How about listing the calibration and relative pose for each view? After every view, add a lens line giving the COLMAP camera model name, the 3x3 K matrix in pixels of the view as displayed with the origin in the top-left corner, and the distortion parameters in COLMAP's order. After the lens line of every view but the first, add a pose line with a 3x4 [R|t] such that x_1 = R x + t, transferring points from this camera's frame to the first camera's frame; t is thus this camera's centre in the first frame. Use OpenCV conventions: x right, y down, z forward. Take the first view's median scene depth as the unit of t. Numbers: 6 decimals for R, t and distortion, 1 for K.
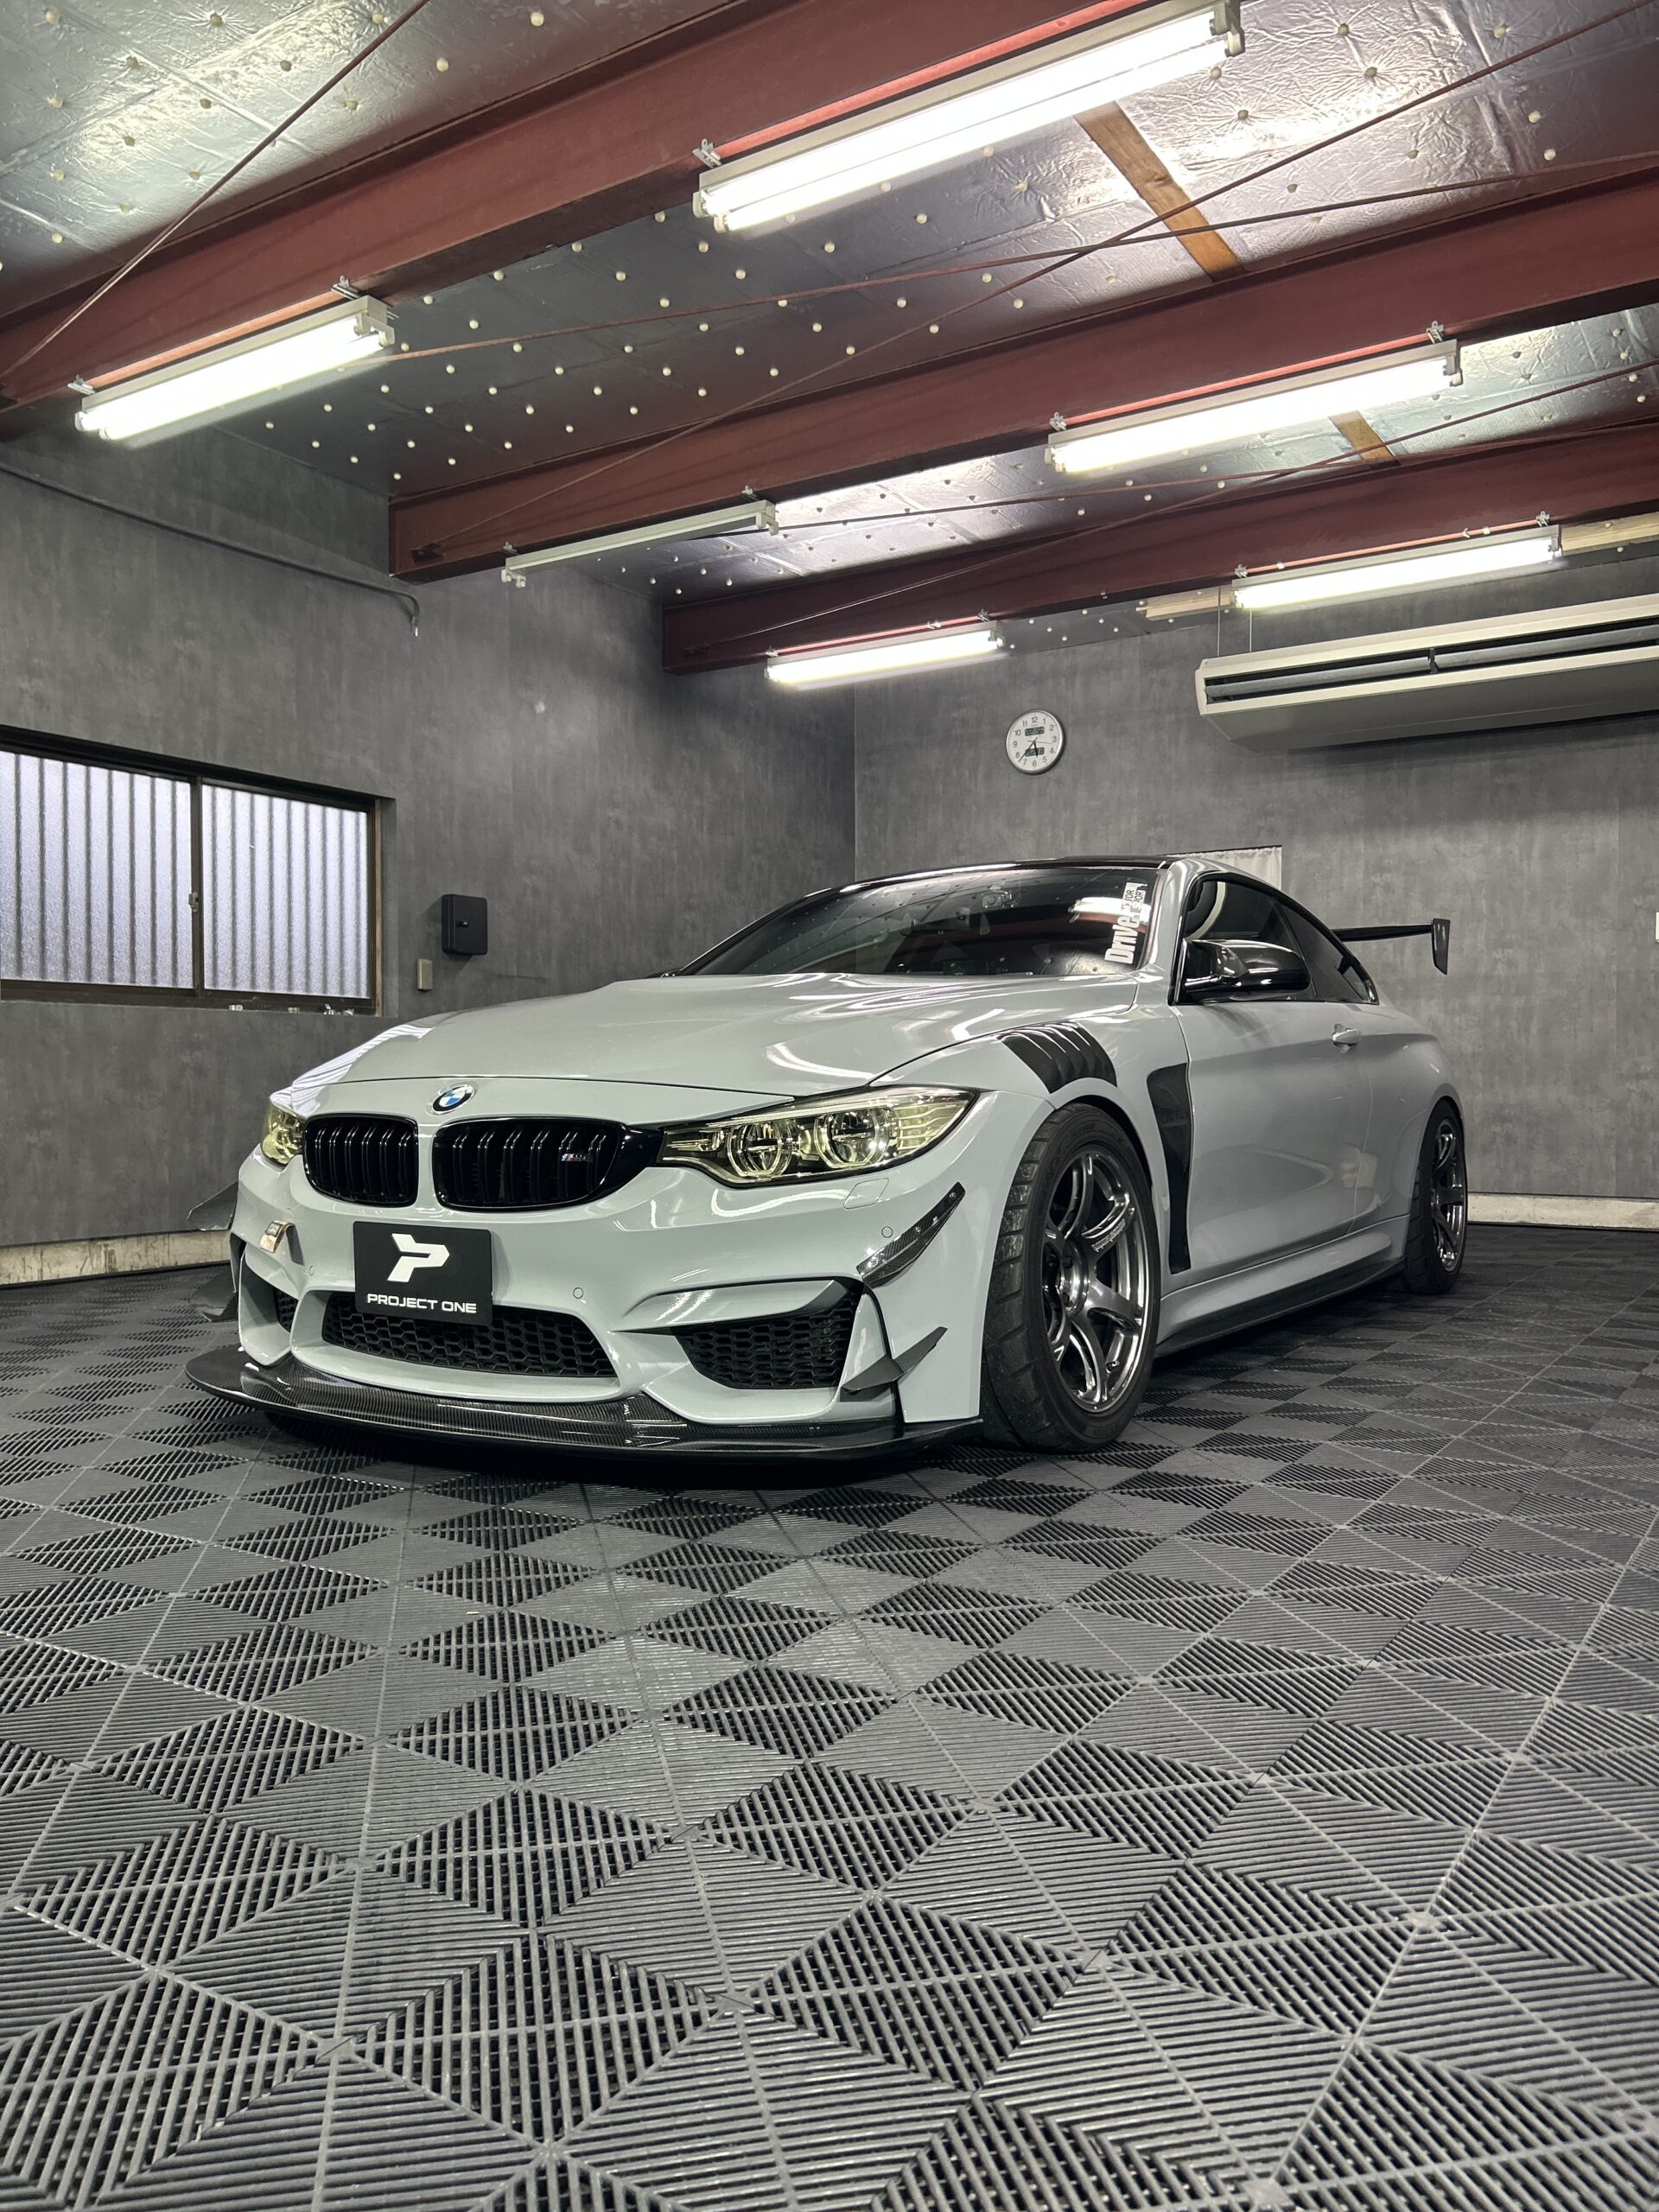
lens RADIAL K [[1704.2, 0, 815.4], [0, 1704.2, 1127.0], [0, 0, 1]] dist [0.007751, -0.024545]
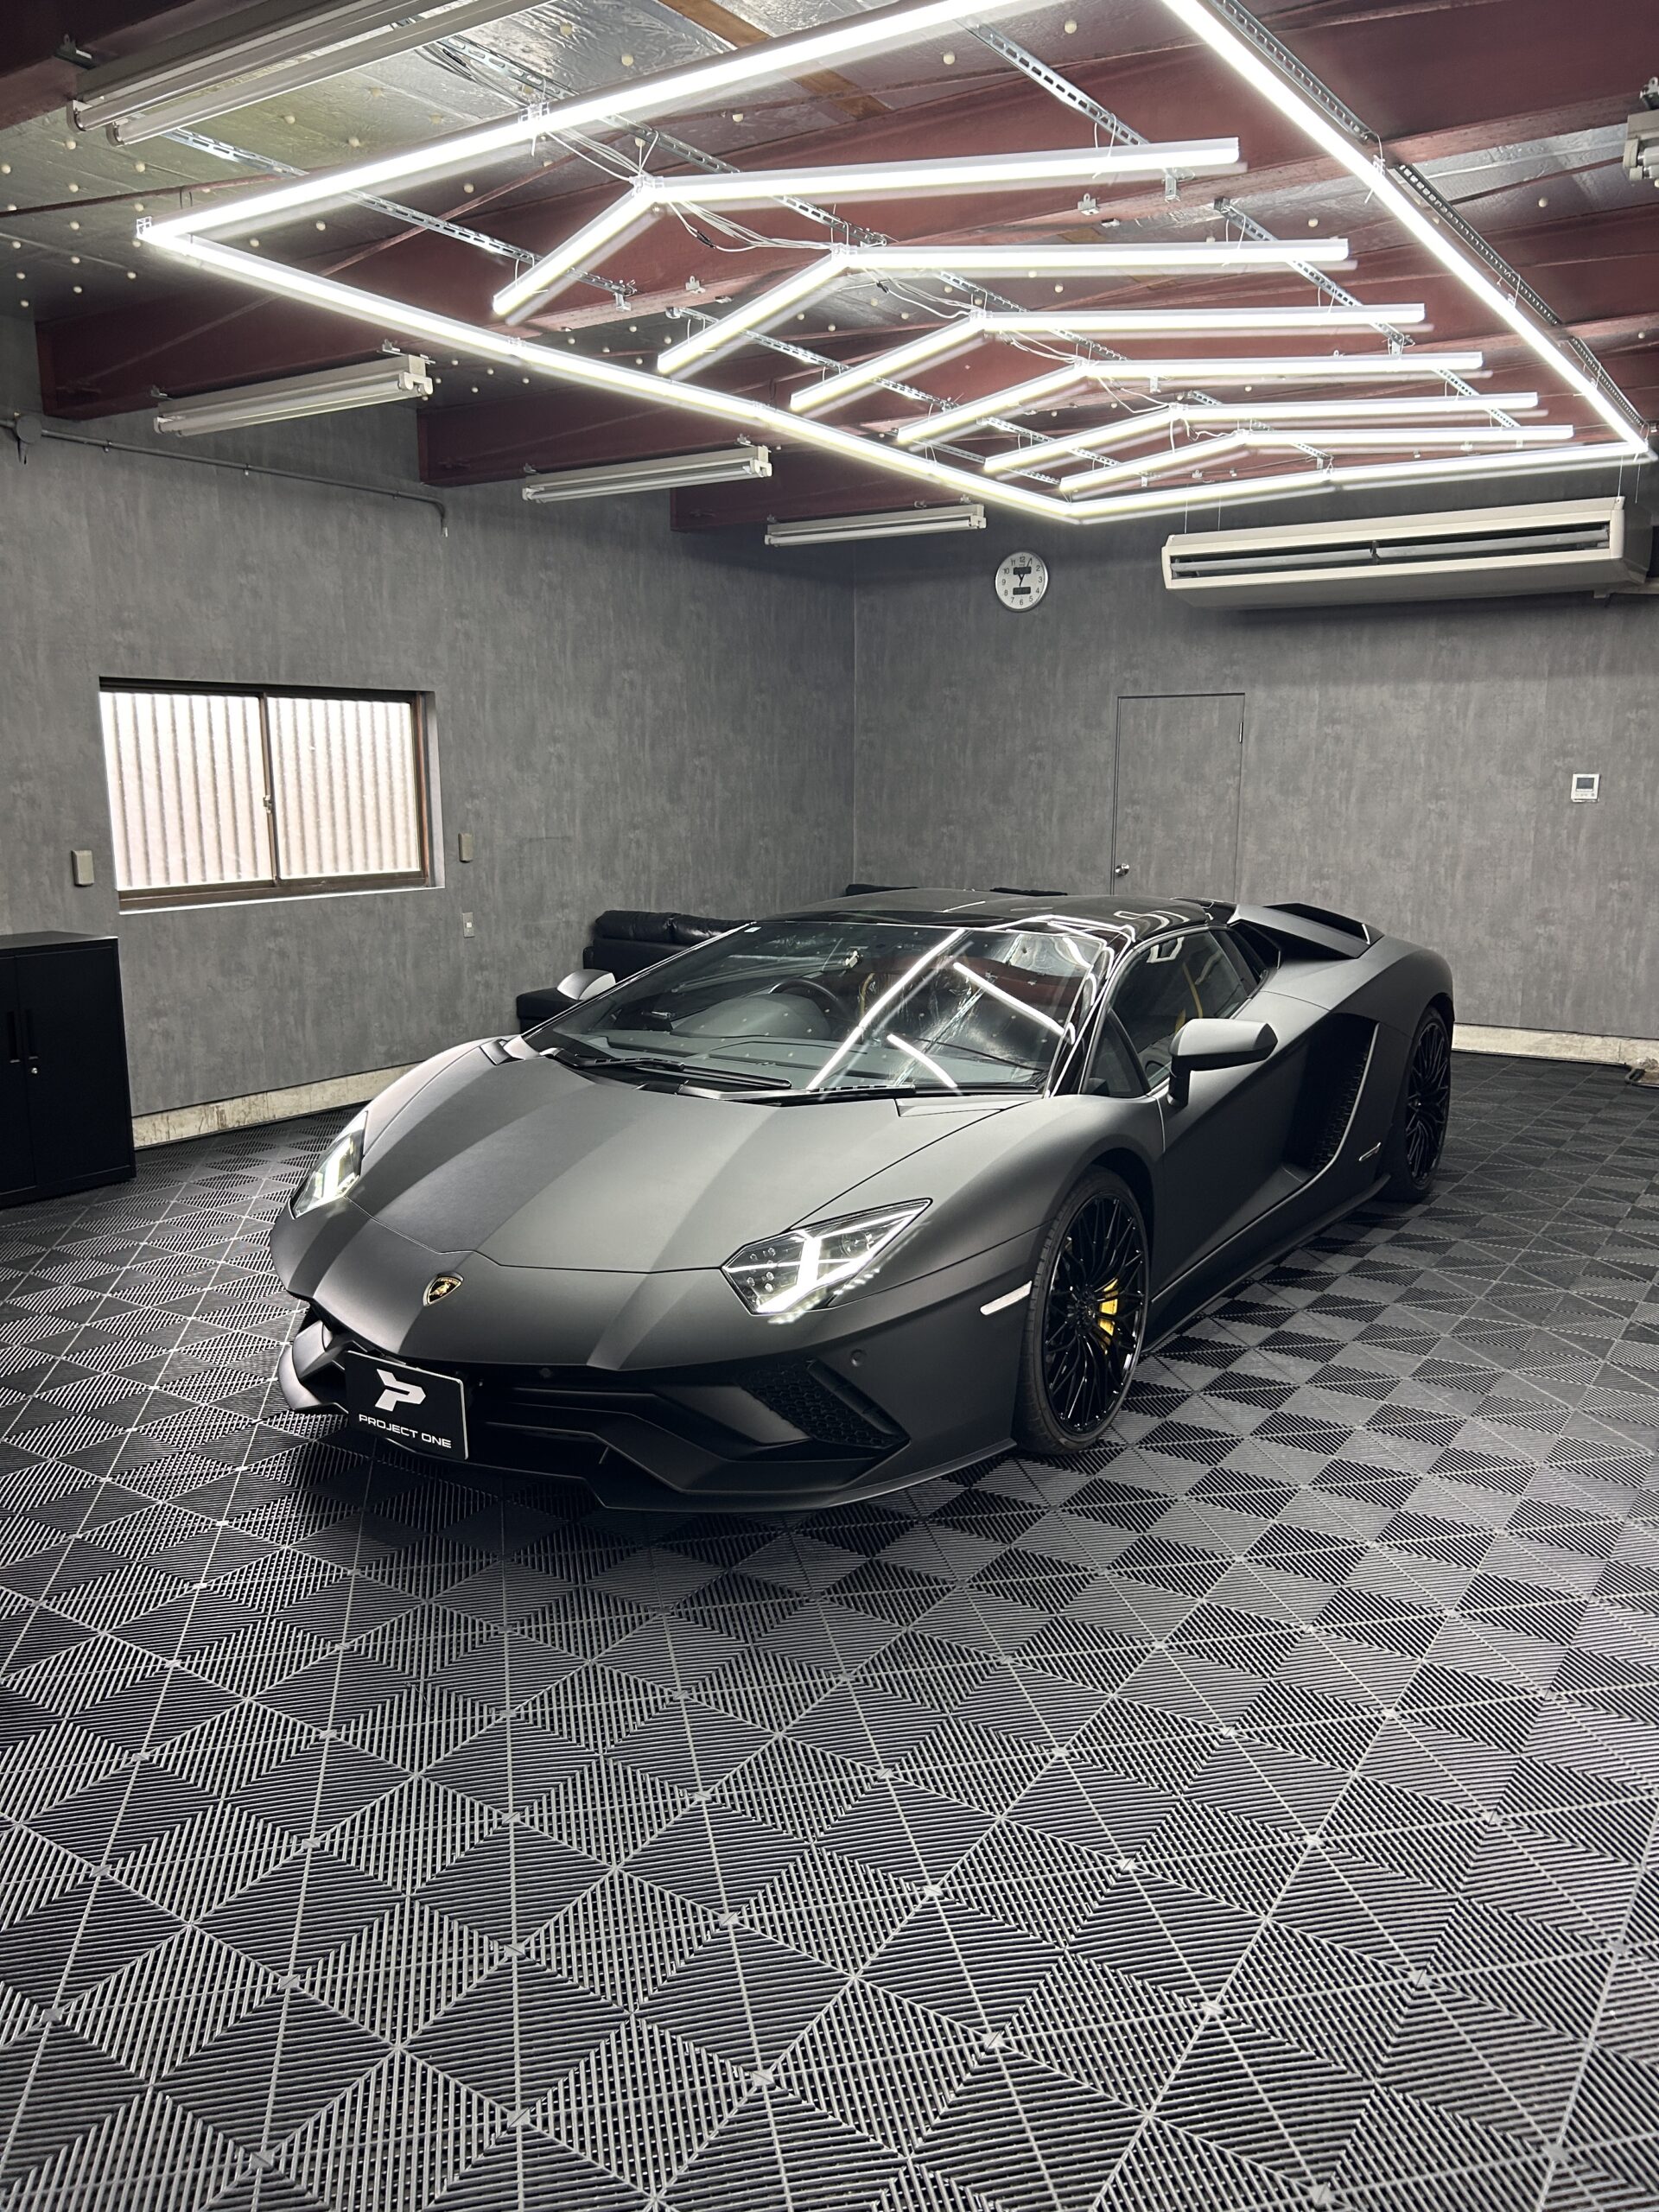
lens RADIAL K [[1704.2, 0, 800.2], [0, 1704.2, 1151.8], [0, 0, 1]] dist [0.007751, -0.024545]
pose [[0.999712, 0.000631, -0.024001, 0.023854], [0.004156, 0.980016, 0.198874, -0.130338], [0.023647, -0.198916, 0.979731, -0.170011]]
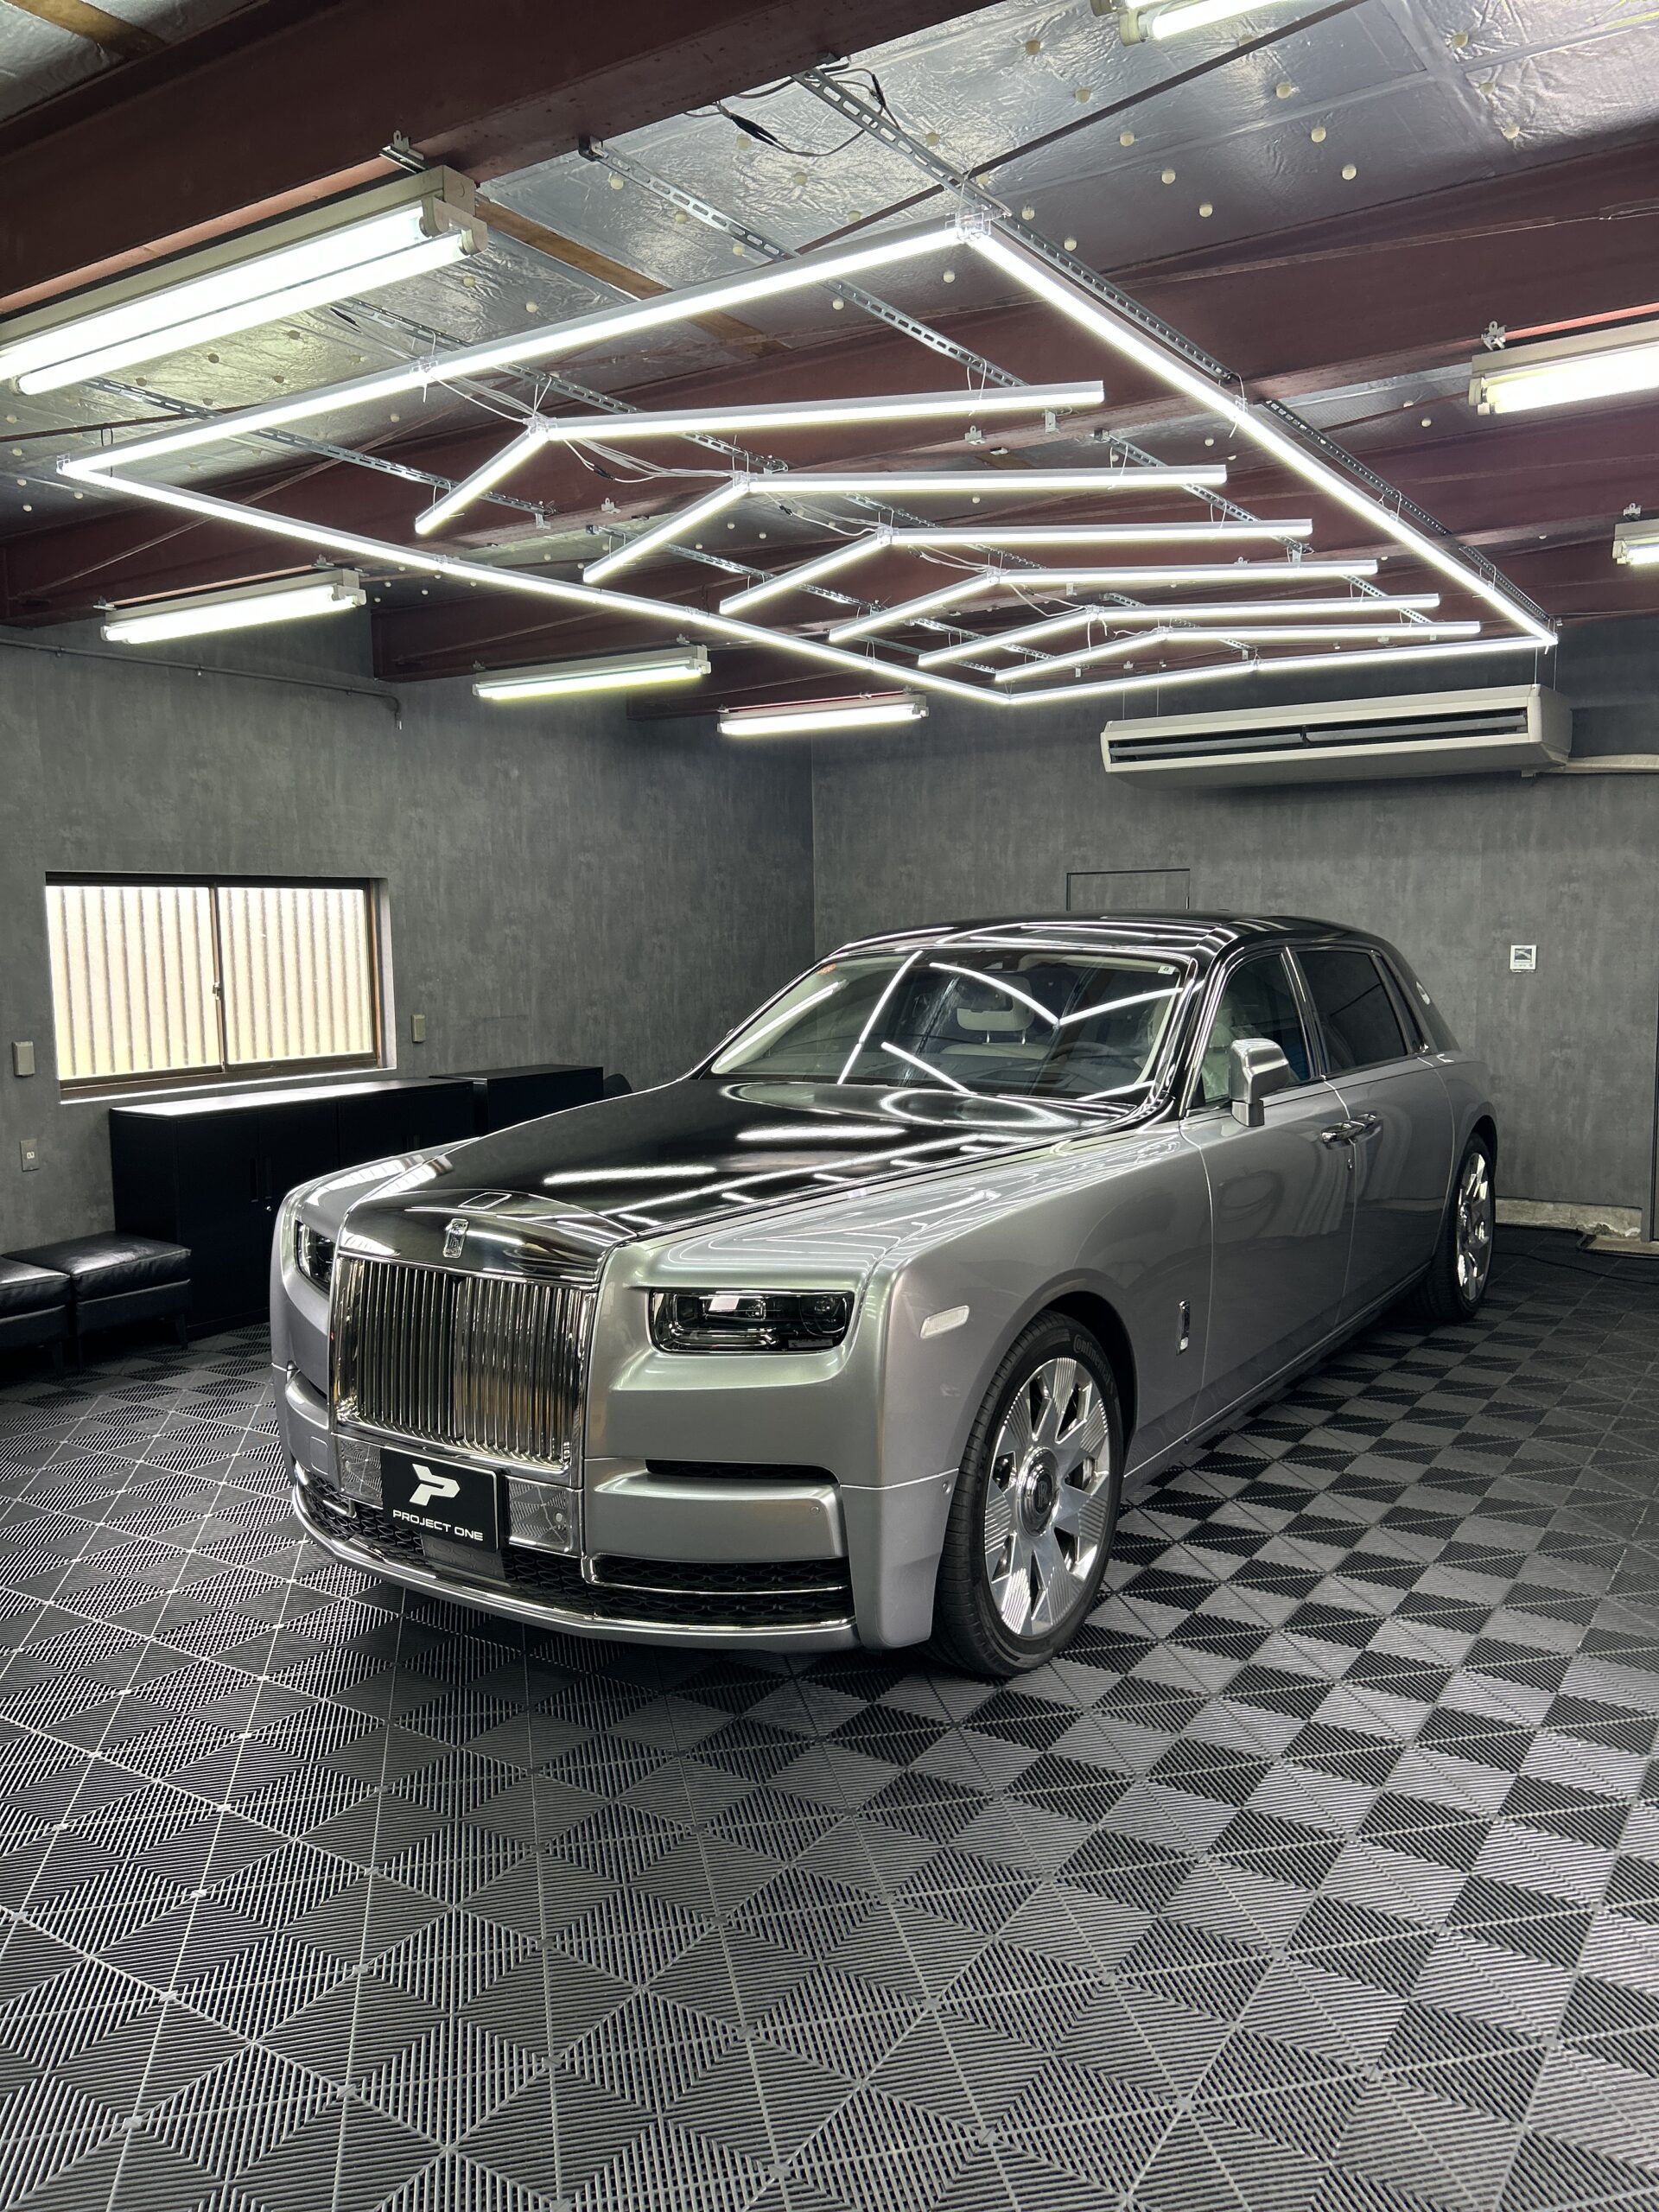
lens RADIAL K [[1704.2, 0, 820.8], [0, 1704.2, 1146.9], [0, 0, 1]] dist [0.007751, -0.024545]
pose [[0.999846, -0.012997, -0.011815, 0.060087], [0.014204, 0.993992, 0.108525, -0.147601], [0.010334, -0.108676, 0.994023, -0.164888]]
